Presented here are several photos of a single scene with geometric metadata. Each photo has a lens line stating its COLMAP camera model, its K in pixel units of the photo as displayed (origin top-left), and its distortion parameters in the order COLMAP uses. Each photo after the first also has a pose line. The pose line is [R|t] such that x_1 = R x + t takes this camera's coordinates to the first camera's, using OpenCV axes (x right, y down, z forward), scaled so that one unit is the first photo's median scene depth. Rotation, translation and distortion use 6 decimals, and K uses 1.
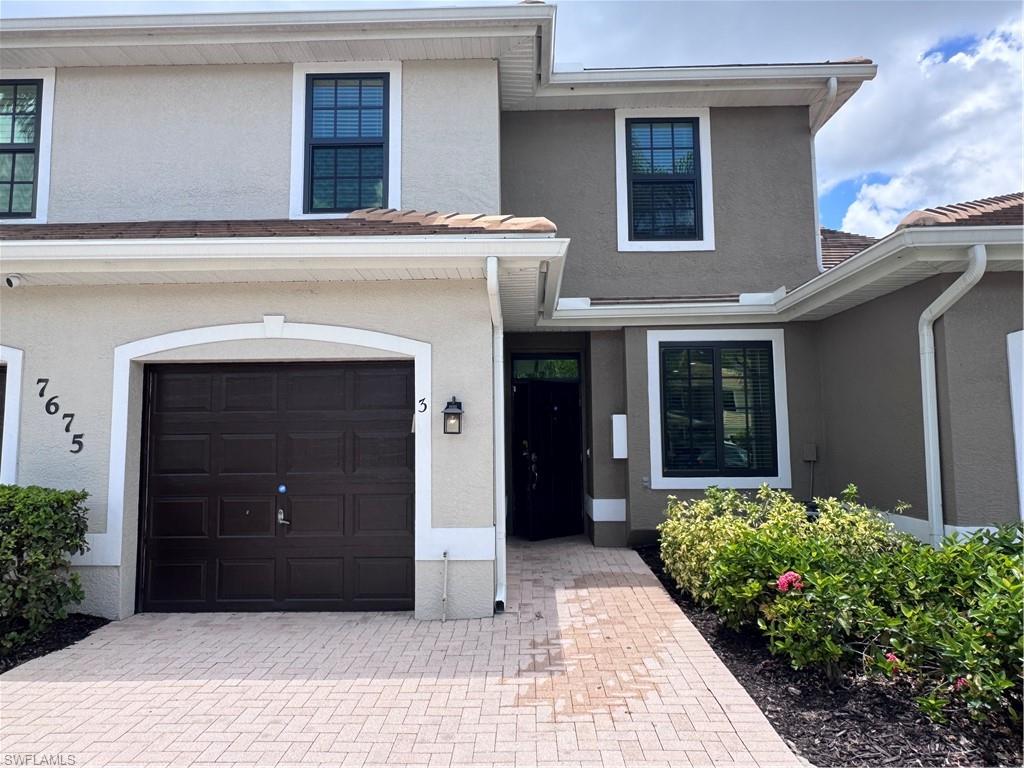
lens RADIAL K [[668.0, 0, 511.3], [0, 668.0, 379.5], [0, 0, 1]] dist [-0.007872, 0.004849]
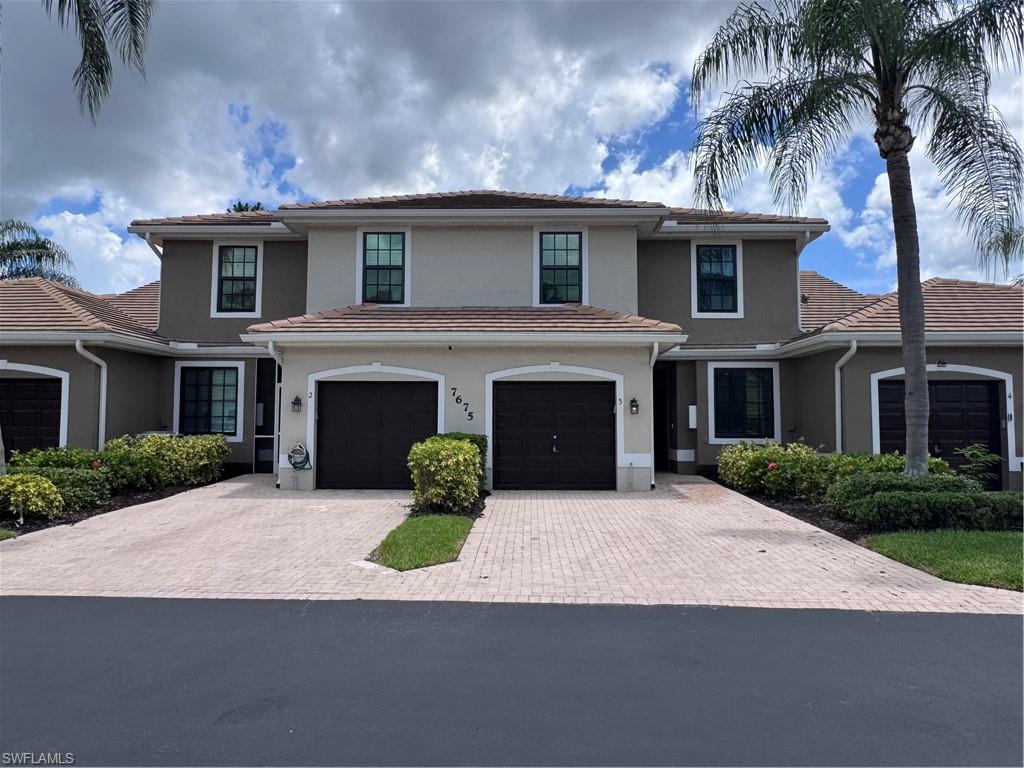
lens RADIAL K [[695.2, 0, 519.2], [0, 695.2, 377.0], [0, 0, 1]] dist [0.001027, 0.002268]
pose [[0.999925, 0.011667, 0.003823, -0.471777], [-0.011745, 0.999711, 0.020953, -0.089018], [-0.003578, -0.020997, 0.999773, -1.359571]]
